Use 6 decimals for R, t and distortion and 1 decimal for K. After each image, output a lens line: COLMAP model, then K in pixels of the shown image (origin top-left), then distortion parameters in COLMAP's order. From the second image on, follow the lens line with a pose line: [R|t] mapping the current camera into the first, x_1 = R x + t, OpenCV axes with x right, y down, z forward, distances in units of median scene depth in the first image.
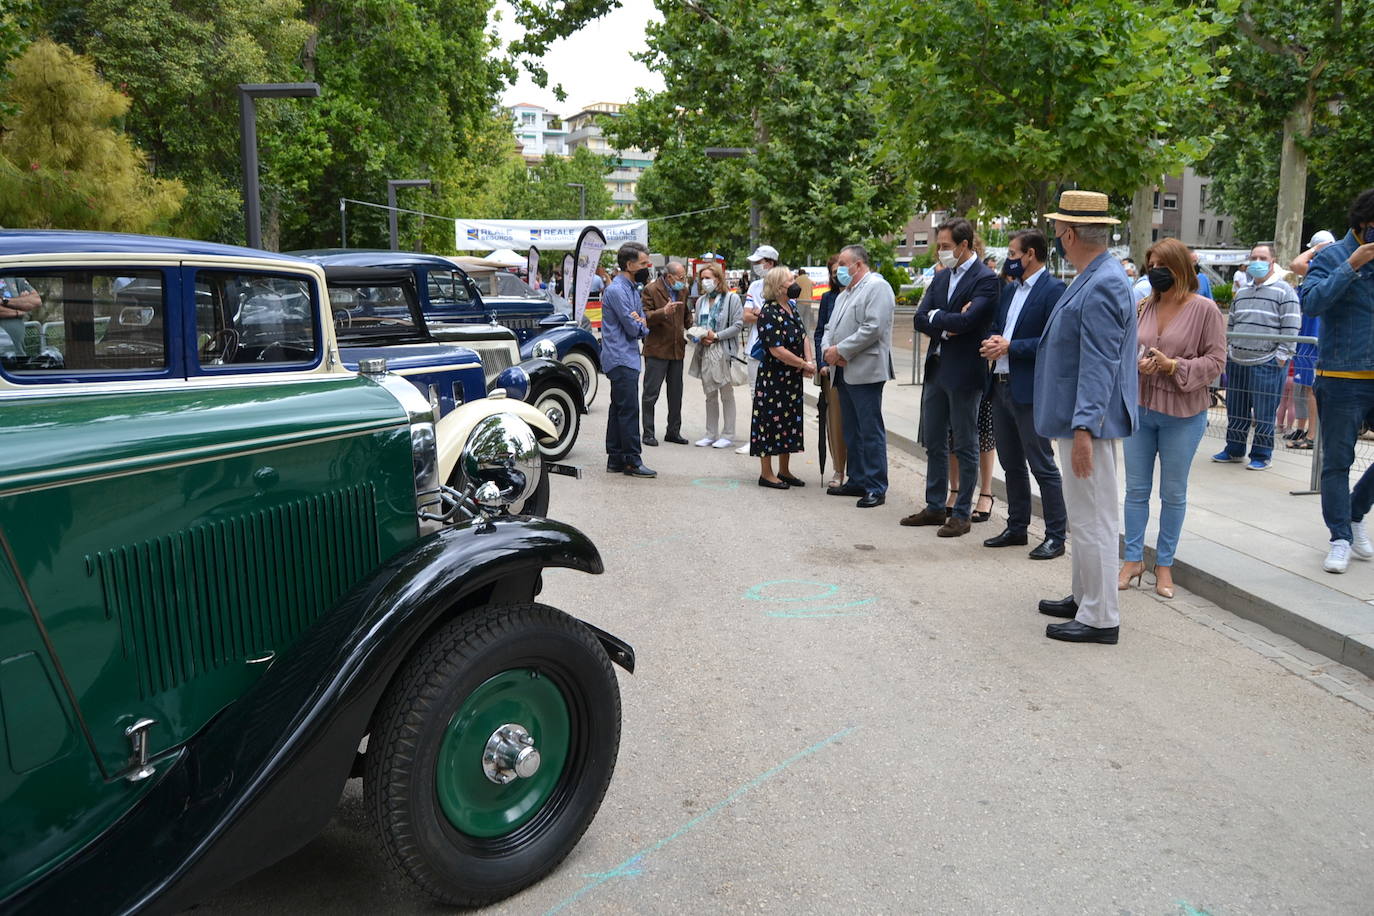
lens RADIAL K [[1072.1, 0, 687.0], [0, 1072.1, 458.0], [0, 0, 1]] dist [-0.095827, 0.035204]
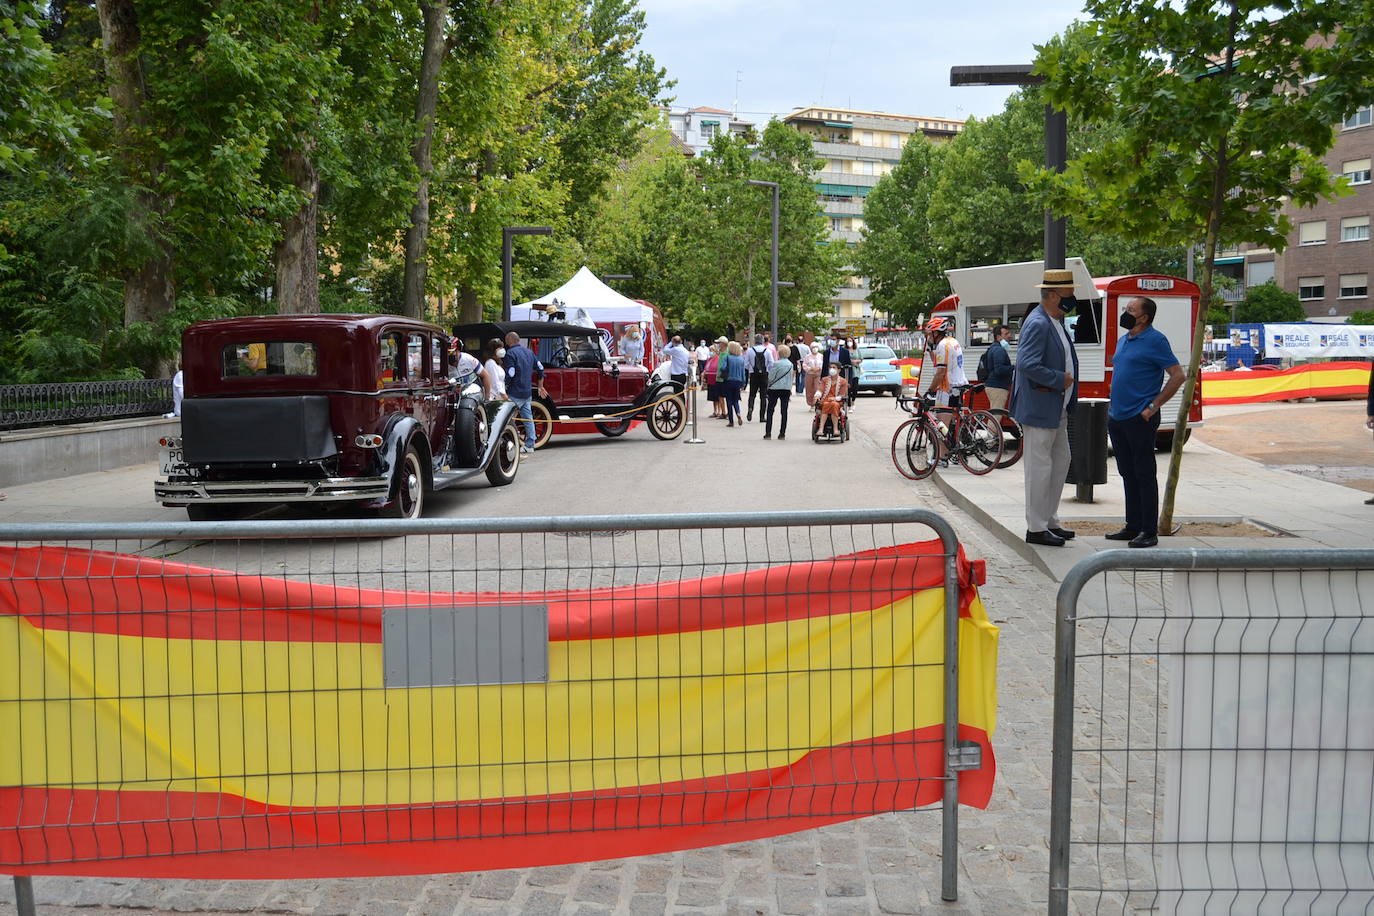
lens RADIAL K [[1072.1, 0, 687.0], [0, 1072.1, 458.0], [0, 0, 1]] dist [-0.095827, 0.035204]
pose [[0.981718, 0.018590, -0.189433, -0.203312], [-0.031526, 0.997354, -0.065504, -0.422648], [0.187714, 0.070278, 0.979706, 2.578382]]
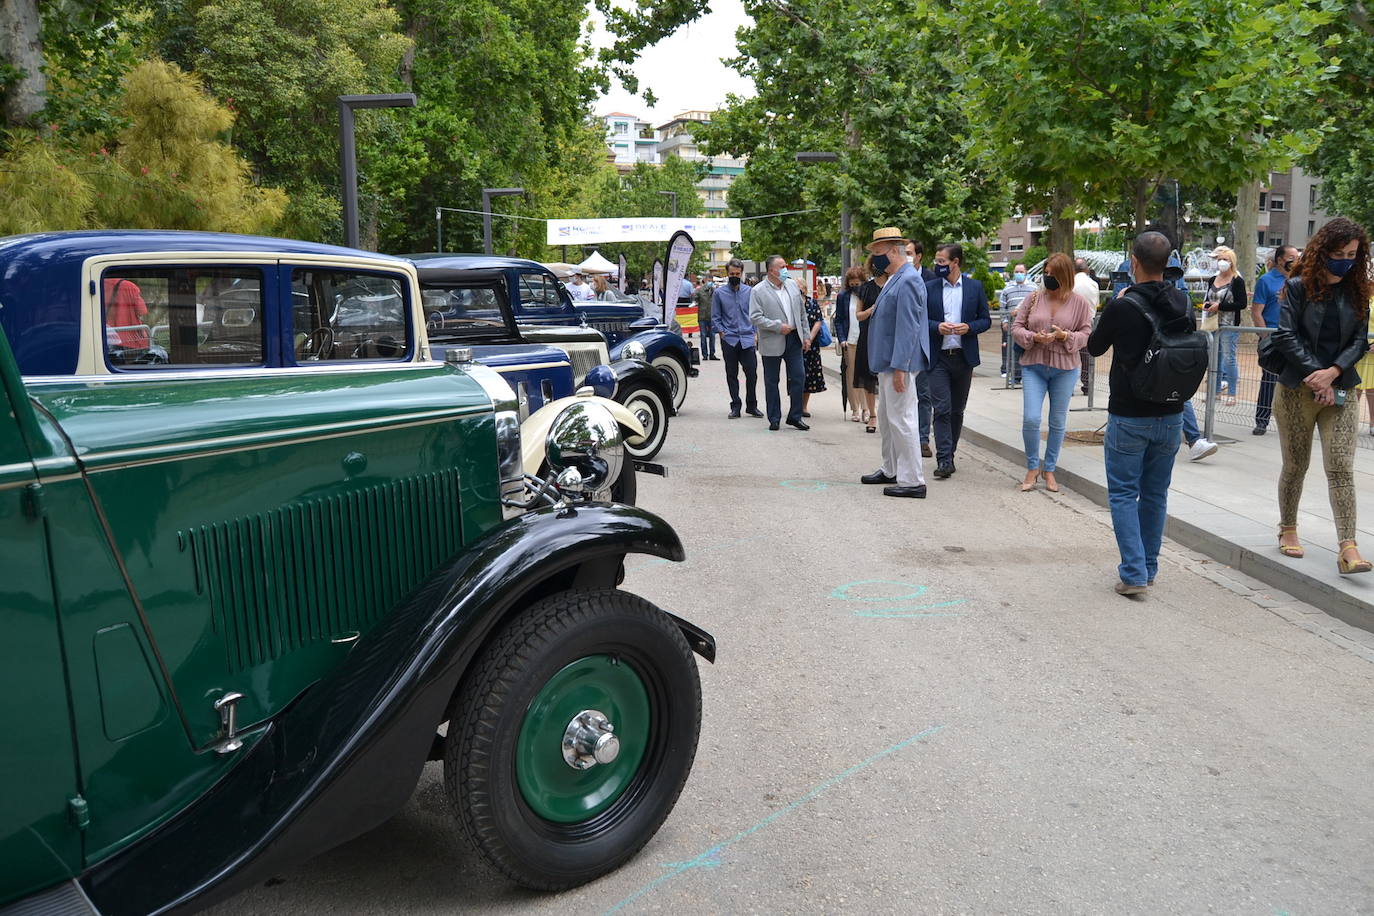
lens RADIAL K [[1072.1, 0, 687.0], [0, 1072.1, 458.0], [0, 0, 1]] dist [-0.095827, 0.035204]
pose [[0.996408, 0.005337, -0.084513, 0.002183], [-0.005942, 0.999958, -0.006909, 0.005128], [0.084472, 0.007387, 0.996398, 0.001675]]
